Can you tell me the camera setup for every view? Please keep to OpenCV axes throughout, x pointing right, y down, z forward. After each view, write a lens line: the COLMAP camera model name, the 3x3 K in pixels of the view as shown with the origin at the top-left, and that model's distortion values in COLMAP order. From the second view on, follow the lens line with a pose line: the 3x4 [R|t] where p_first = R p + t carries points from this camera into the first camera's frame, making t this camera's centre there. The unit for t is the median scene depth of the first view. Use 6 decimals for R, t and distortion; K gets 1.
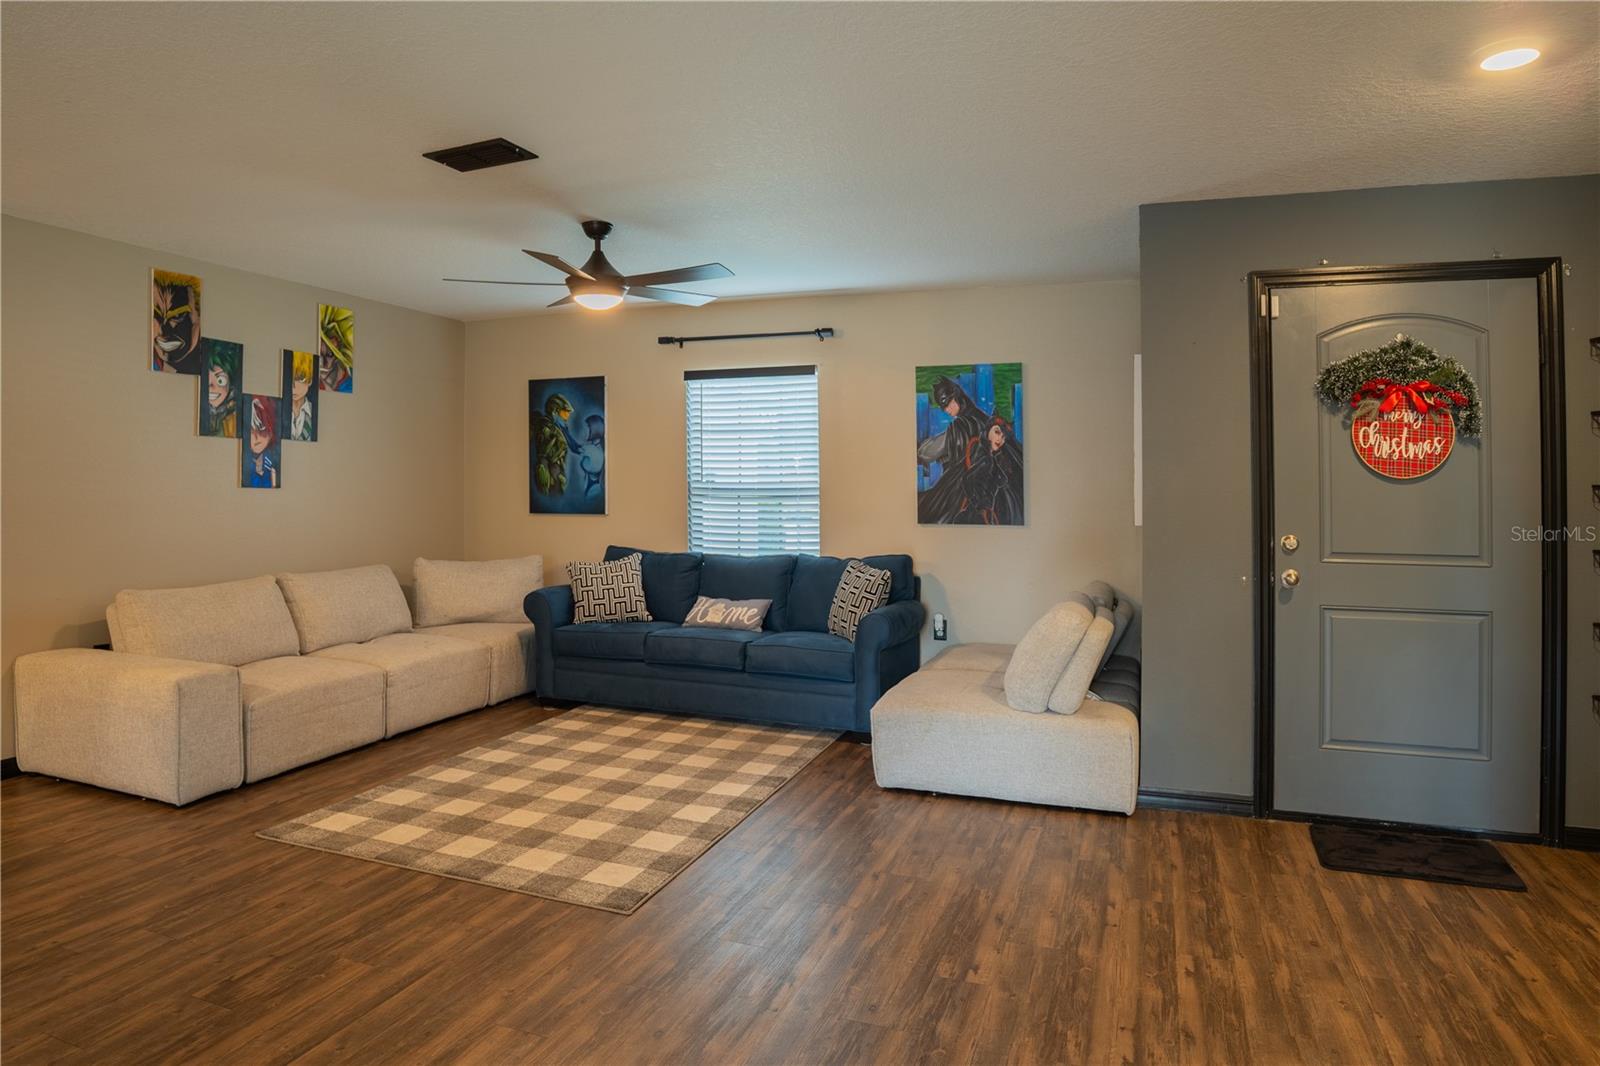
lens RADIAL K [[949.9, 0, 776.2], [0, 949.9, 470.5], [0, 0, 1]] dist [-0.079903, 0.020669]
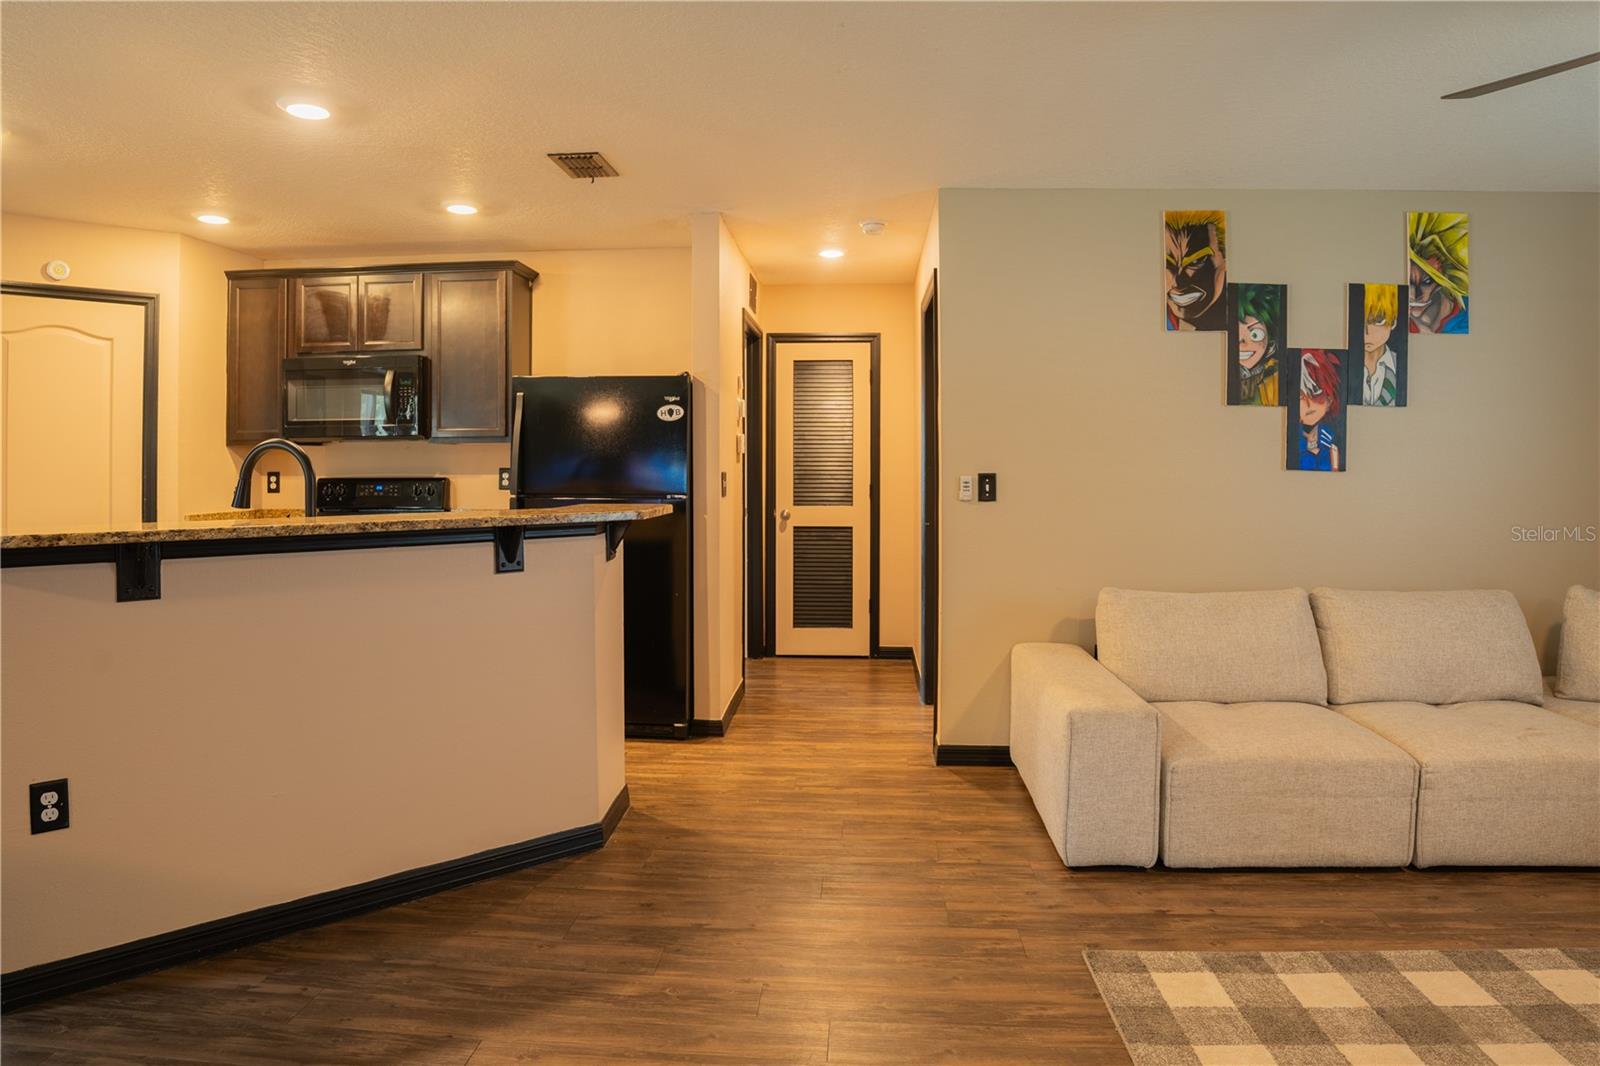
lens RADIAL K [[949.9, 0, 776.2], [0, 949.9, 470.5], [0, 0, 1]] dist [-0.079903, 0.020669]
pose [[0.307665, 0.008395, -0.951458, 0.032722], [0.008982, 0.999891, 0.011727, 0.006505], [0.951452, -0.012154, 0.307556, 0.403347]]
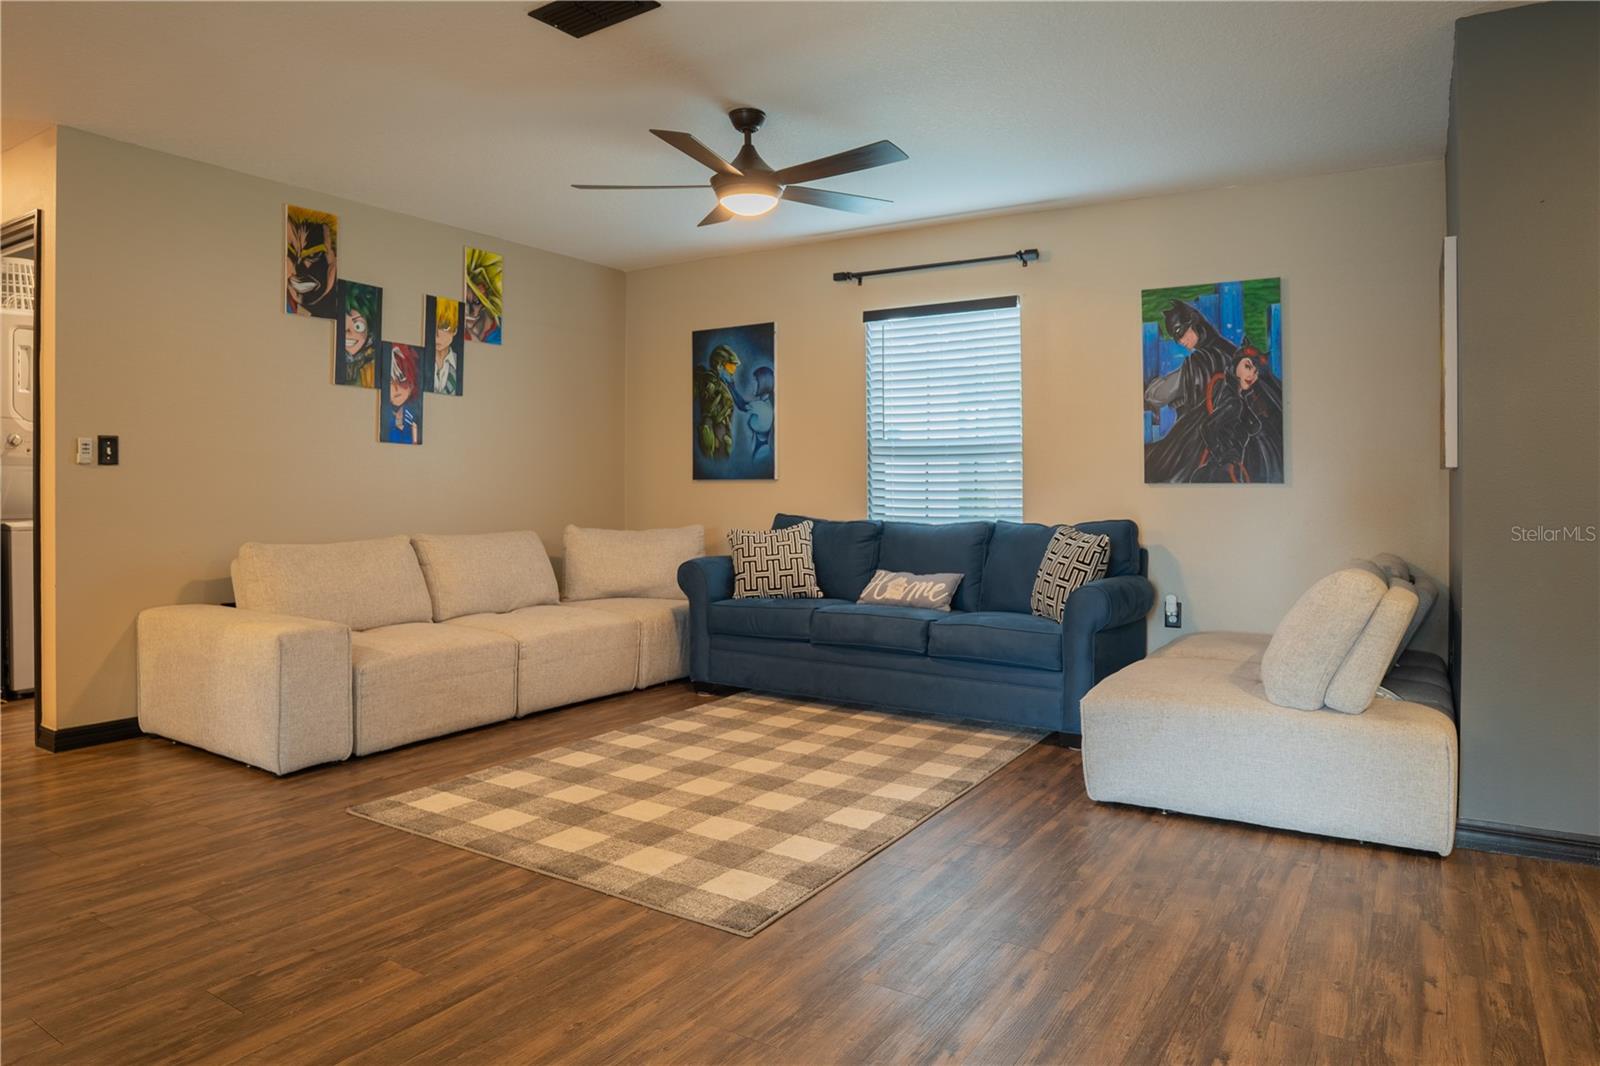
lens RADIAL K [[1006.9, 0, 786.1], [0, 1006.9, 470.6], [0, 0, 1]] dist [-0.077691, 0.026739]
pose [[0.980153, 0.000954, -0.198241, 0.020405], [-0.001352, 0.999997, -0.001874, 0.054418], [0.198239, 0.002105, 0.980152, 0.119580]]
